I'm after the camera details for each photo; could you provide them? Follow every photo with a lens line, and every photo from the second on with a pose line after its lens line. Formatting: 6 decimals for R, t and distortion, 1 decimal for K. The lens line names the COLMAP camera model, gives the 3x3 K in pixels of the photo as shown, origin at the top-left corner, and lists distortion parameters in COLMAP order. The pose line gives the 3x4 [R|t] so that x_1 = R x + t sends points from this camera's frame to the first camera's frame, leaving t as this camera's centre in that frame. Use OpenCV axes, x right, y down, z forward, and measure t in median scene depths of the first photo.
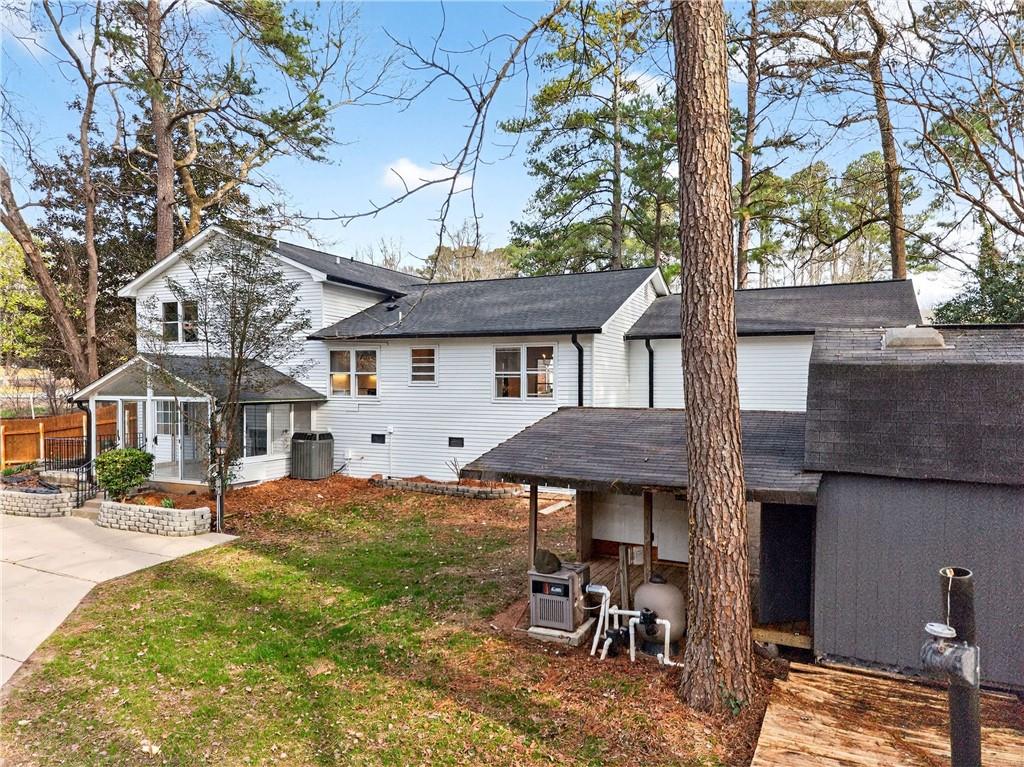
lens RADIAL K [[691.6, 0, 483.0], [0, 691.6, 377.7], [0, 0, 1]] dist [0.041027, -0.021676]
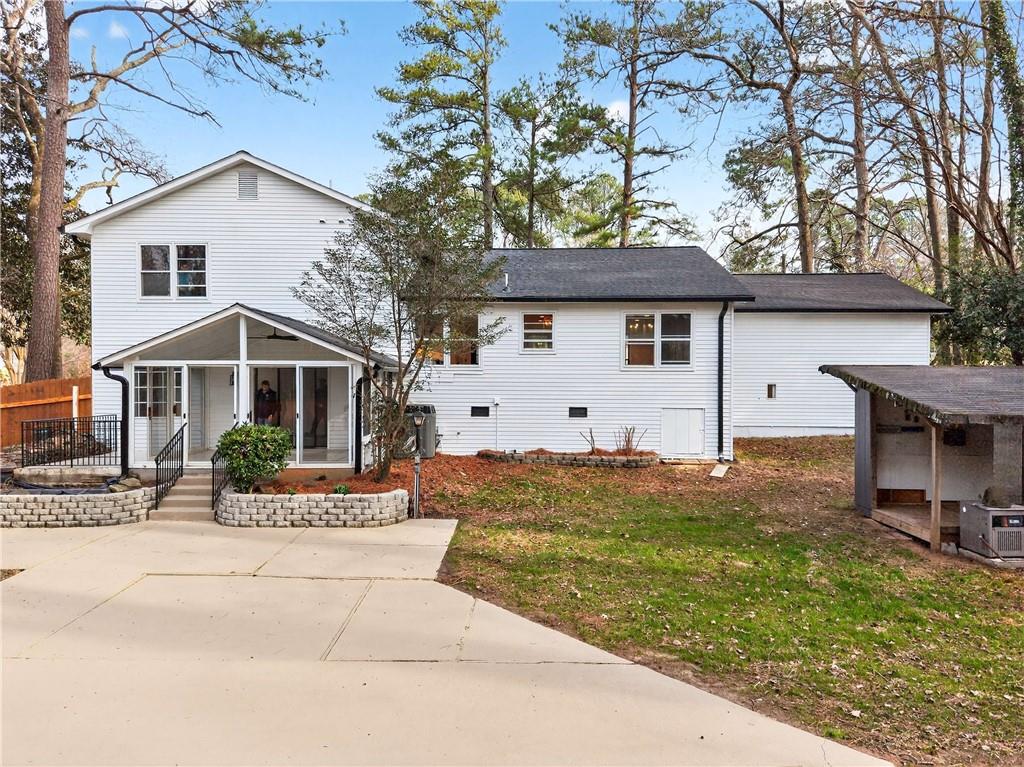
lens RADIAL K [[691.6, 0, 505.3], [0, 691.6, 384.3], [0, 0, 1]] dist [0.041027, -0.021676]
pose [[0.908614, -0.002875, 0.417628, -0.543533], [-0.004451, 0.999853, 0.016567, 0.040185], [-0.417614, -0.016912, 0.908467, 0.176299]]
